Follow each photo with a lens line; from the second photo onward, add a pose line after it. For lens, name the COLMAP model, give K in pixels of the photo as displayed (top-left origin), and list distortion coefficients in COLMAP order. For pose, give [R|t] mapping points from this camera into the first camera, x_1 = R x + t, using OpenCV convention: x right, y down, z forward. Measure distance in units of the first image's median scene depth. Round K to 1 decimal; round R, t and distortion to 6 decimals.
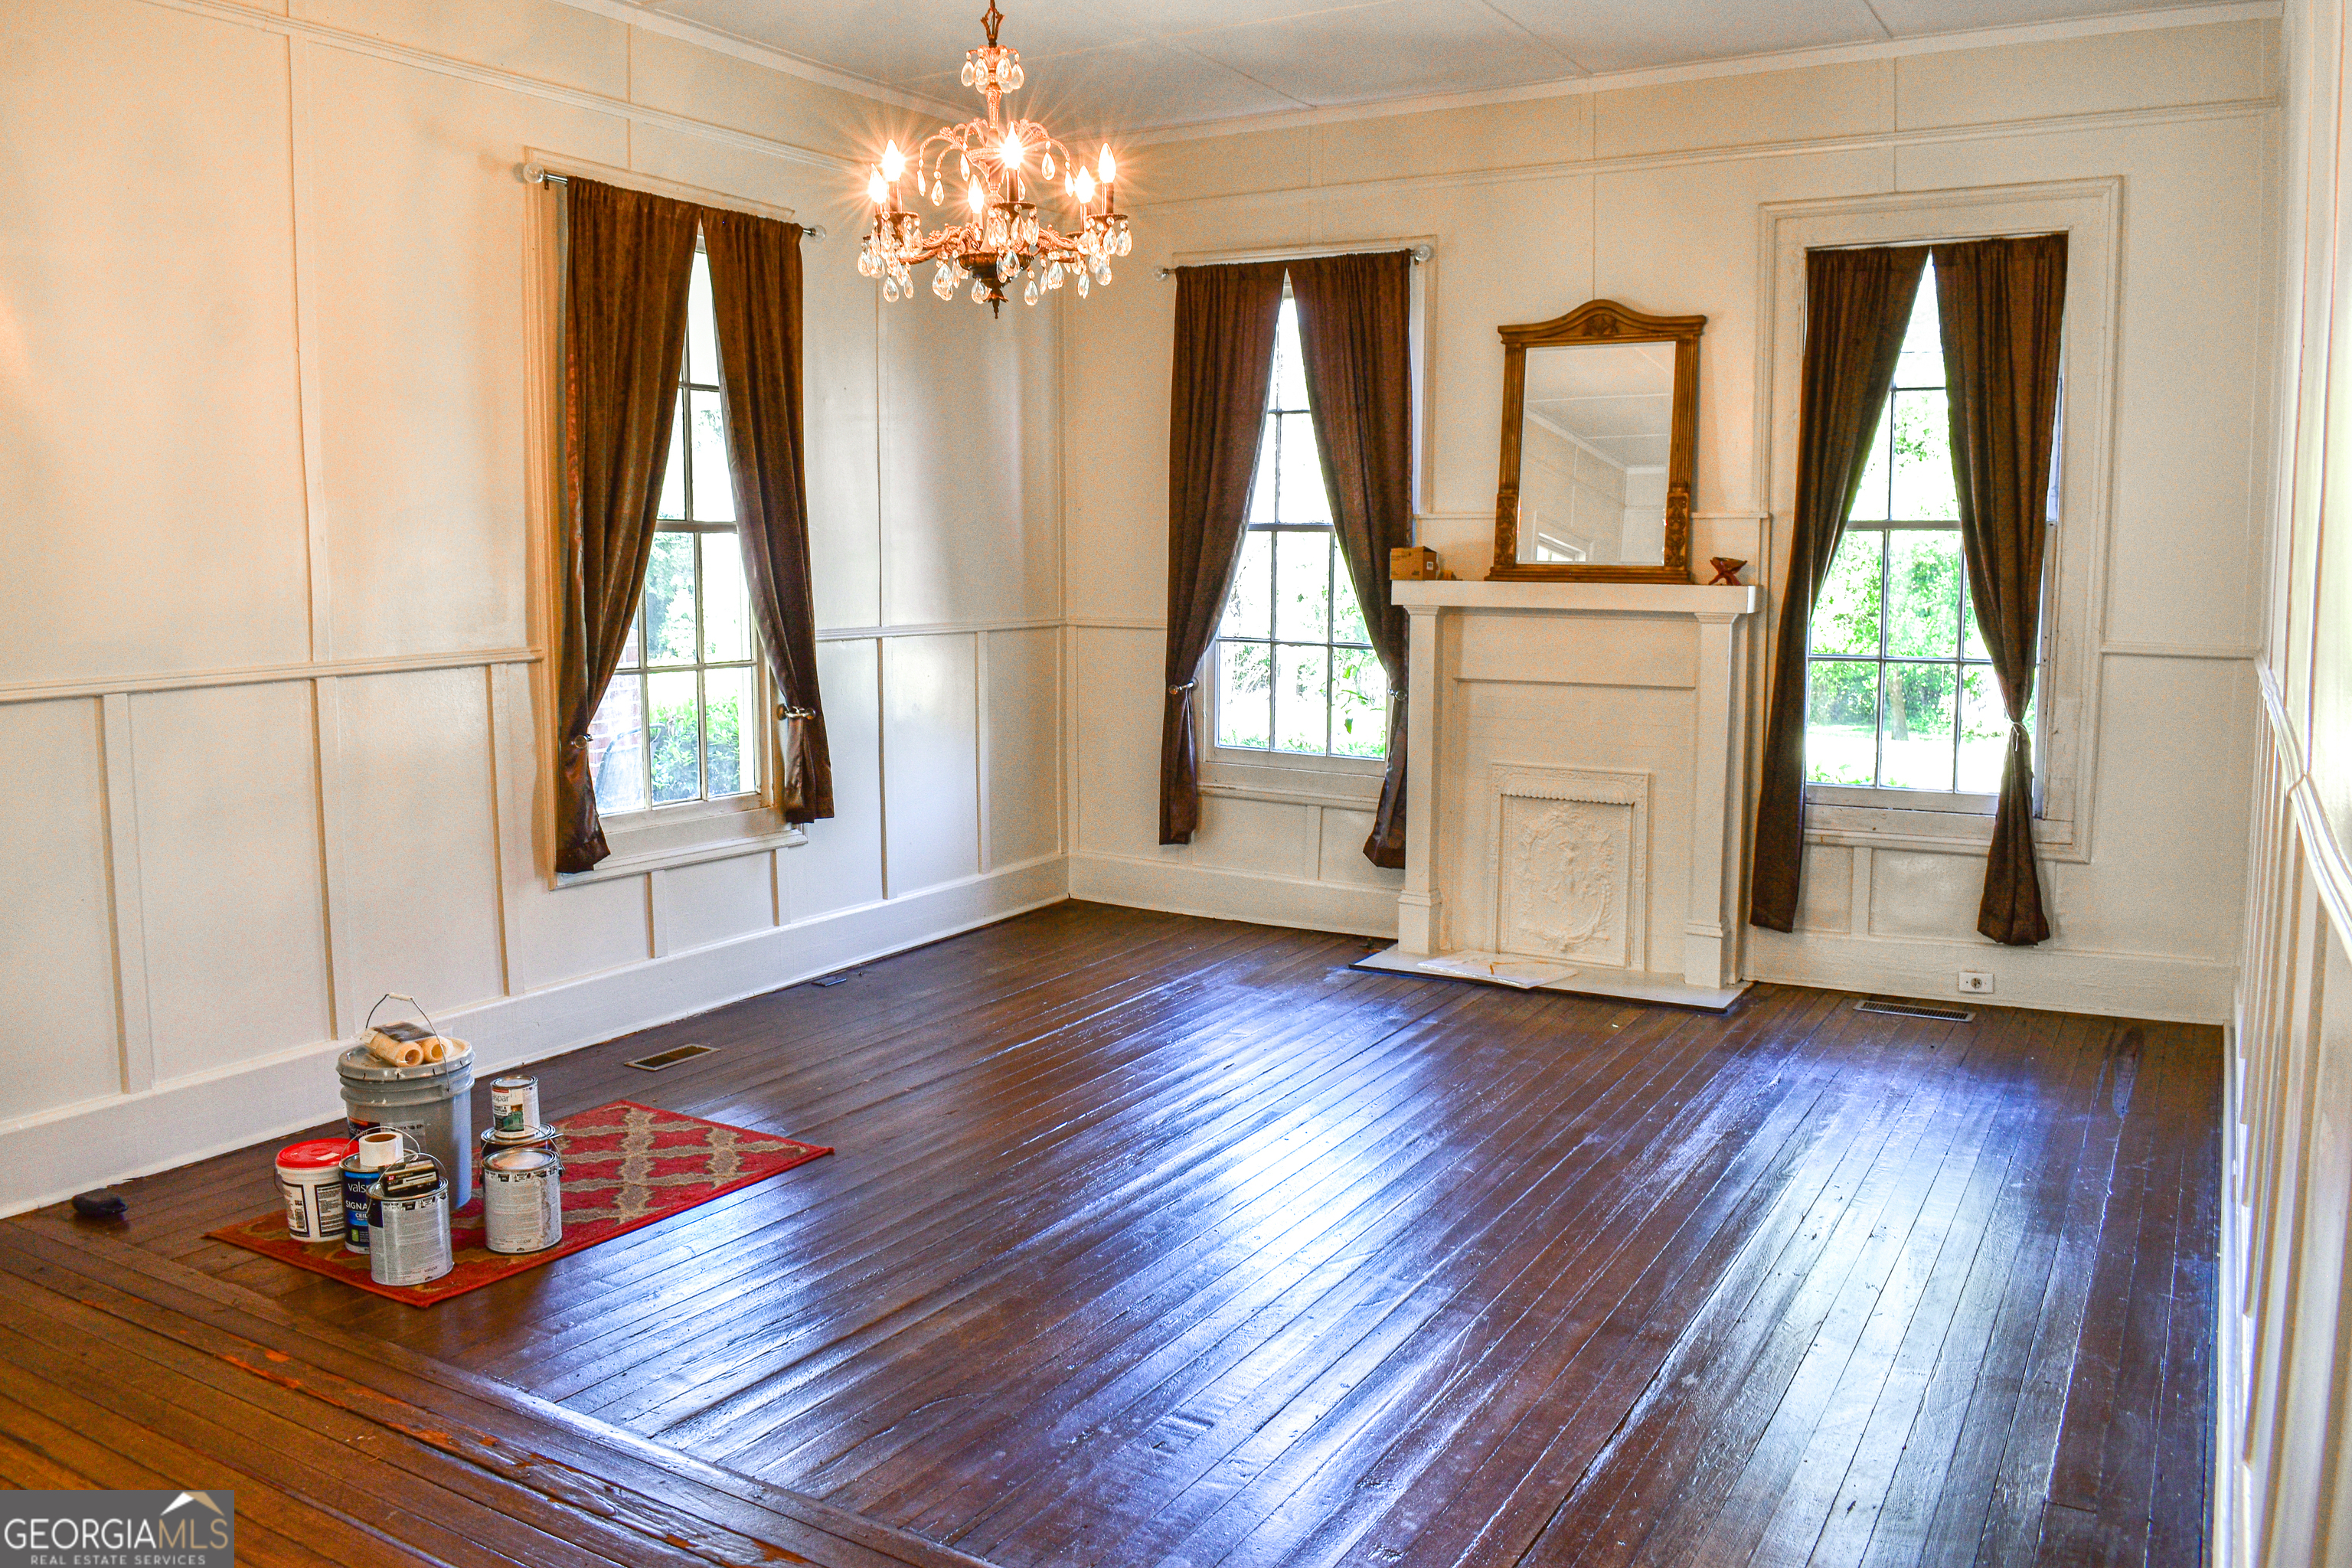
lens RADIAL K [[1815.9, 0, 1230.3], [0, 1815.9, 744.7], [0, 0, 1]] dist [-0.091582, 0.004825]
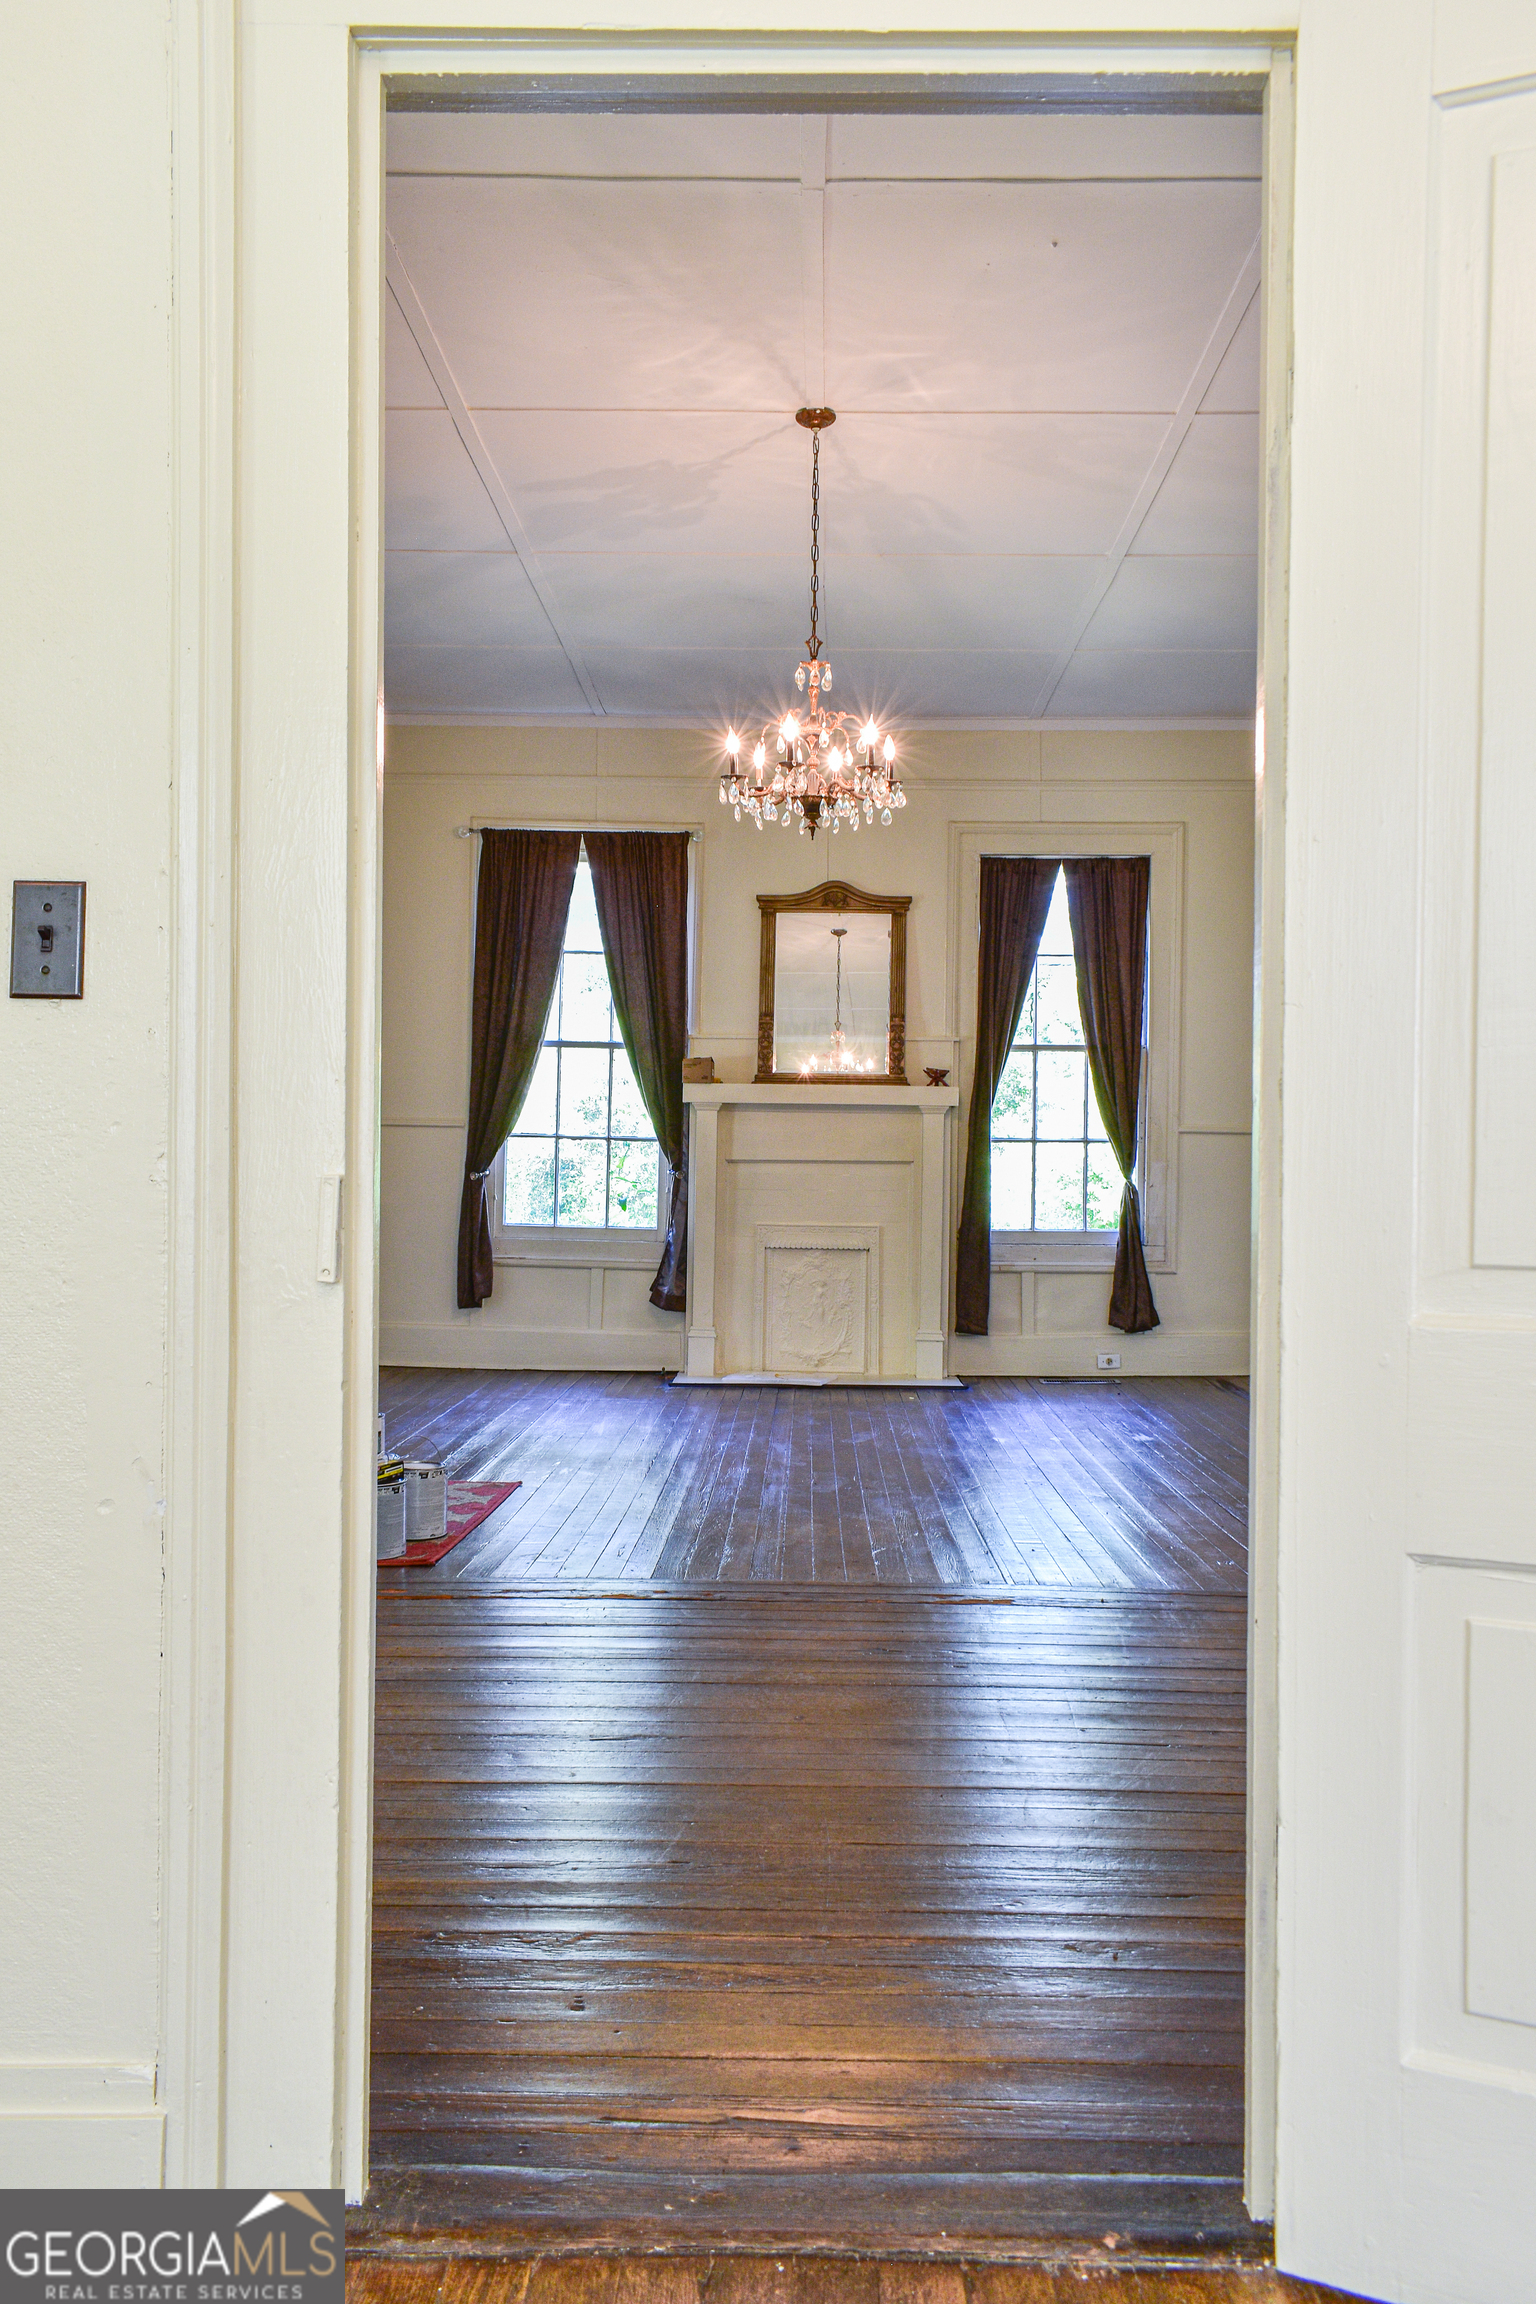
lens RADIAL K [[1778.8, 0, 830.6], [0, 1778.8, 1156.2], [0, 0, 1]] dist [-0.091582, 0.004825]
pose [[0.862404, 0.009604, 0.506129, -0.491181], [0.047414, 0.993892, -0.099650, 0.098131], [-0.503995, 0.109936, 0.856682, -0.134281]]
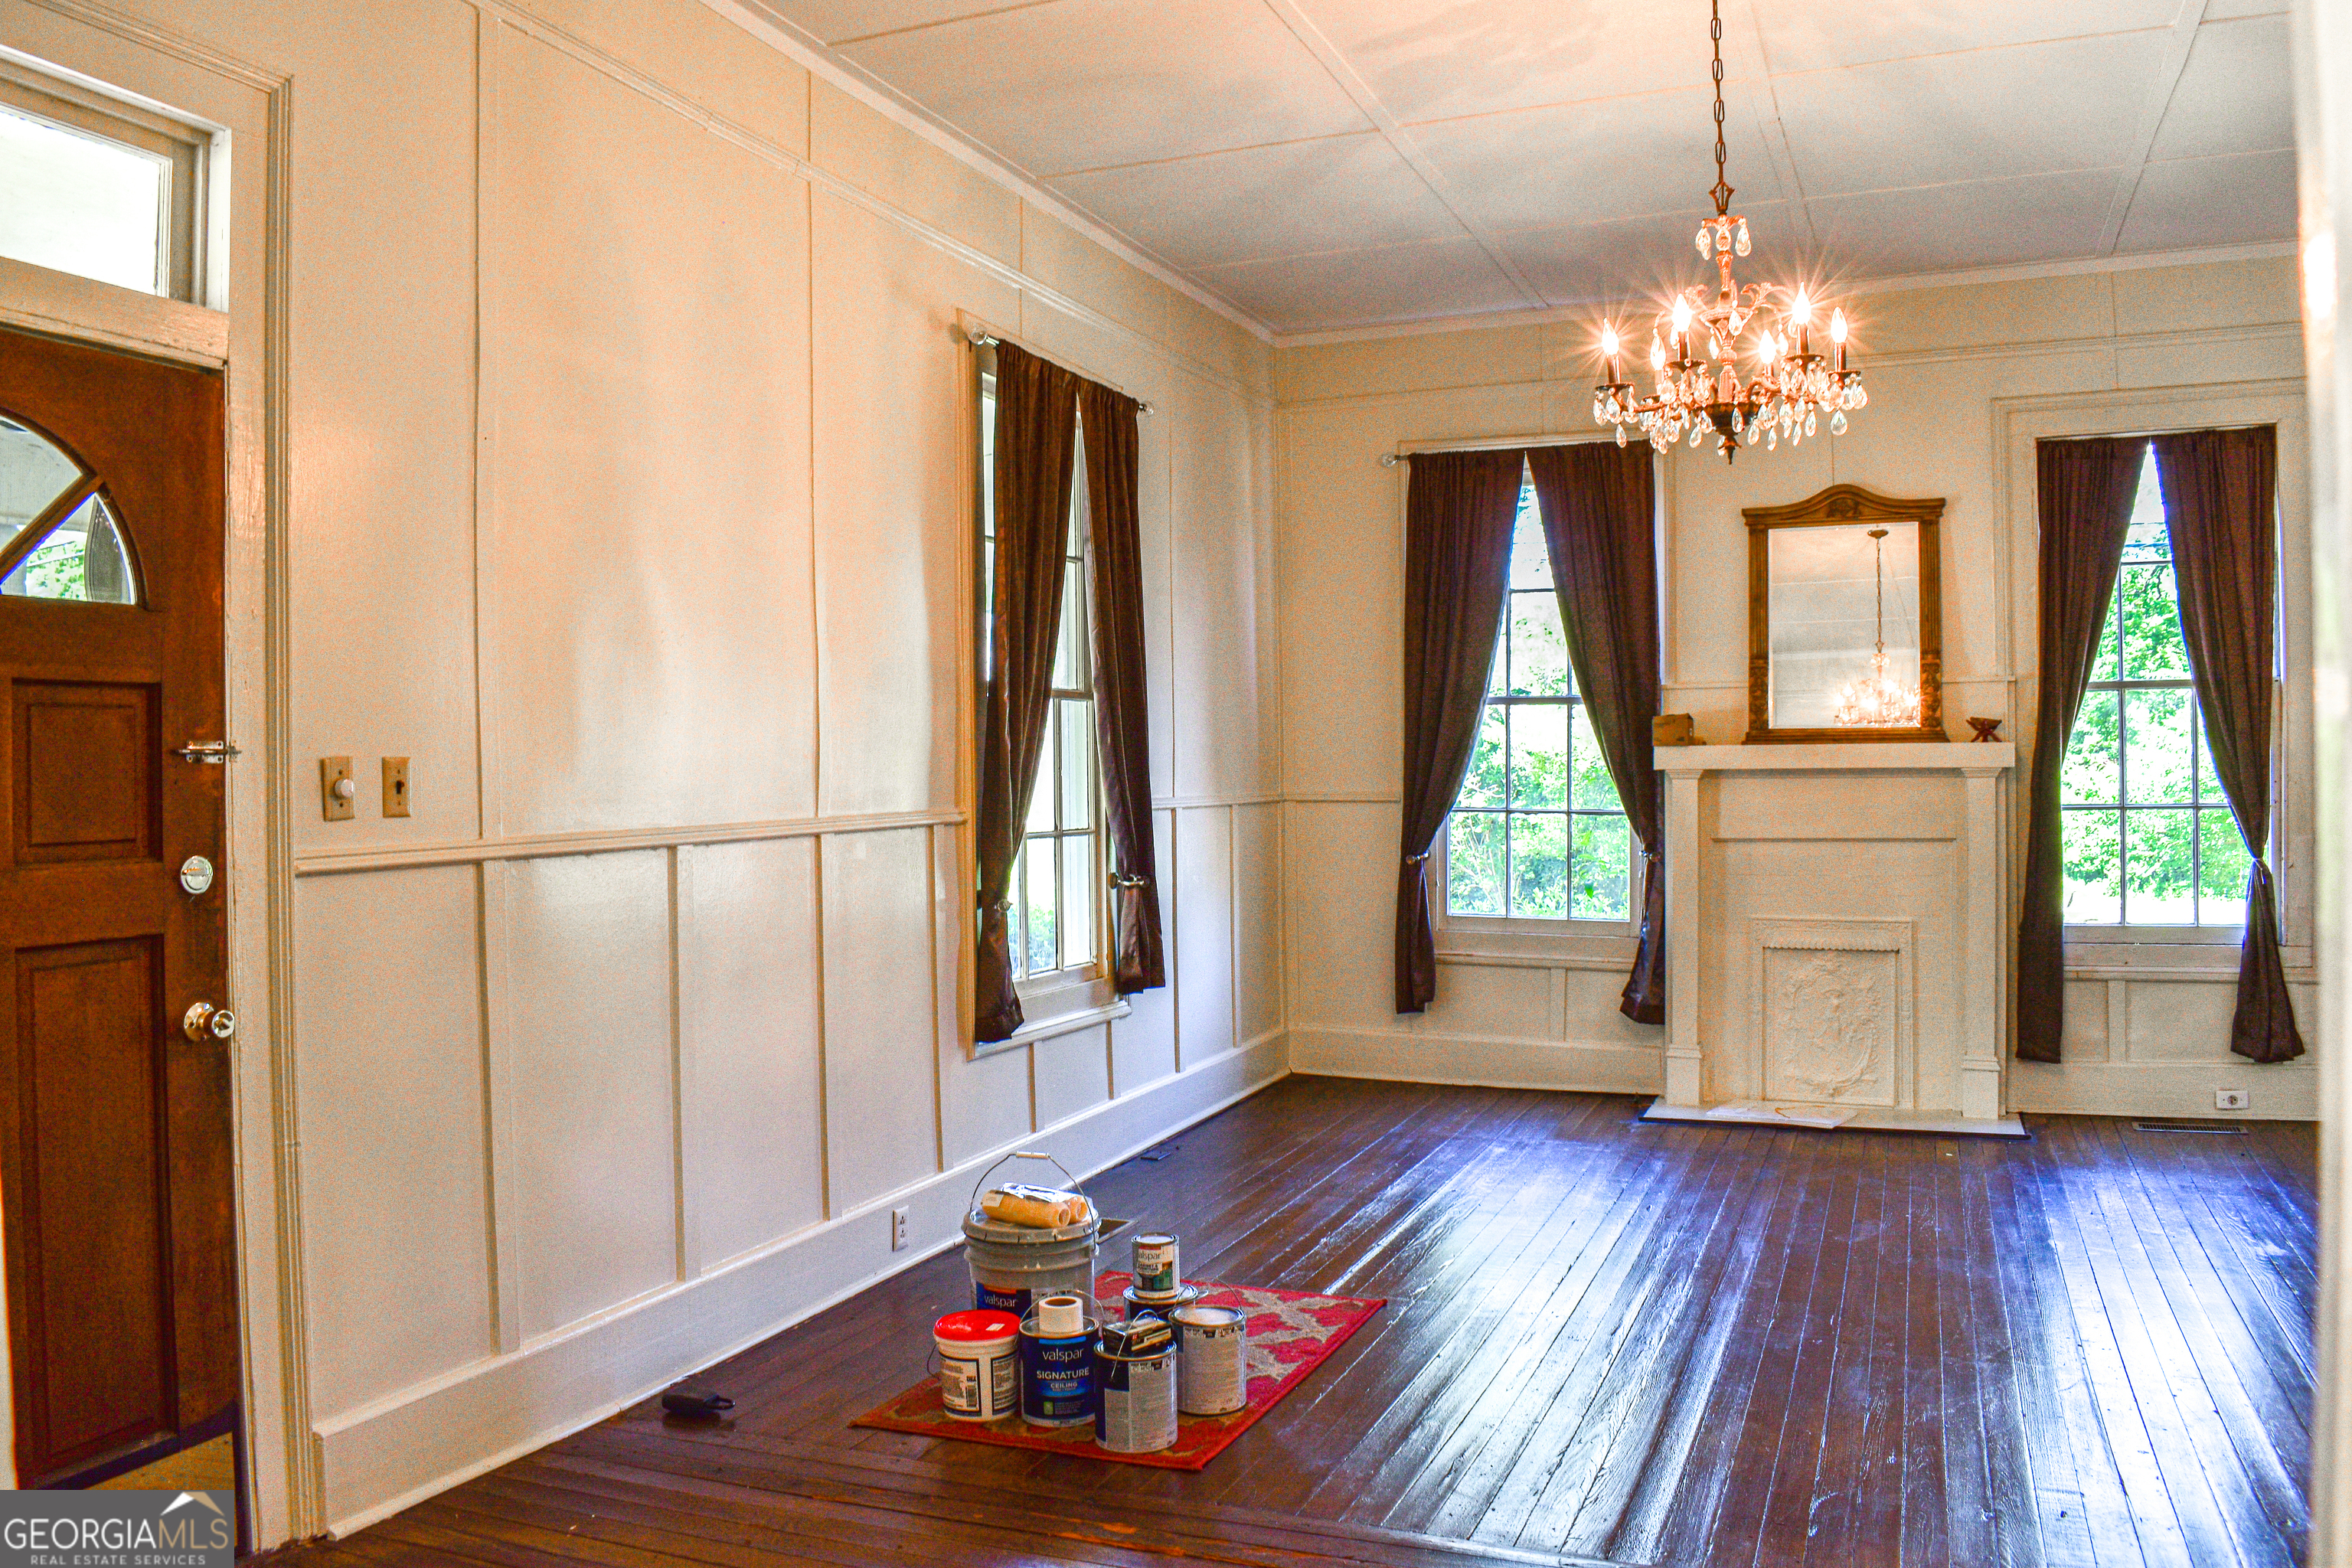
lens RADIAL K [[1815.9, 0, 1199.5], [0, 1815.9, 739.1], [0, 0, 1]] dist [-0.091582, 0.004825]
pose [[0.990577, -0.010718, 0.136537, -0.338291], [0.027607, 0.992096, -0.122408, 0.027946], [-0.134146, 0.125024, 0.983043, 0.006260]]
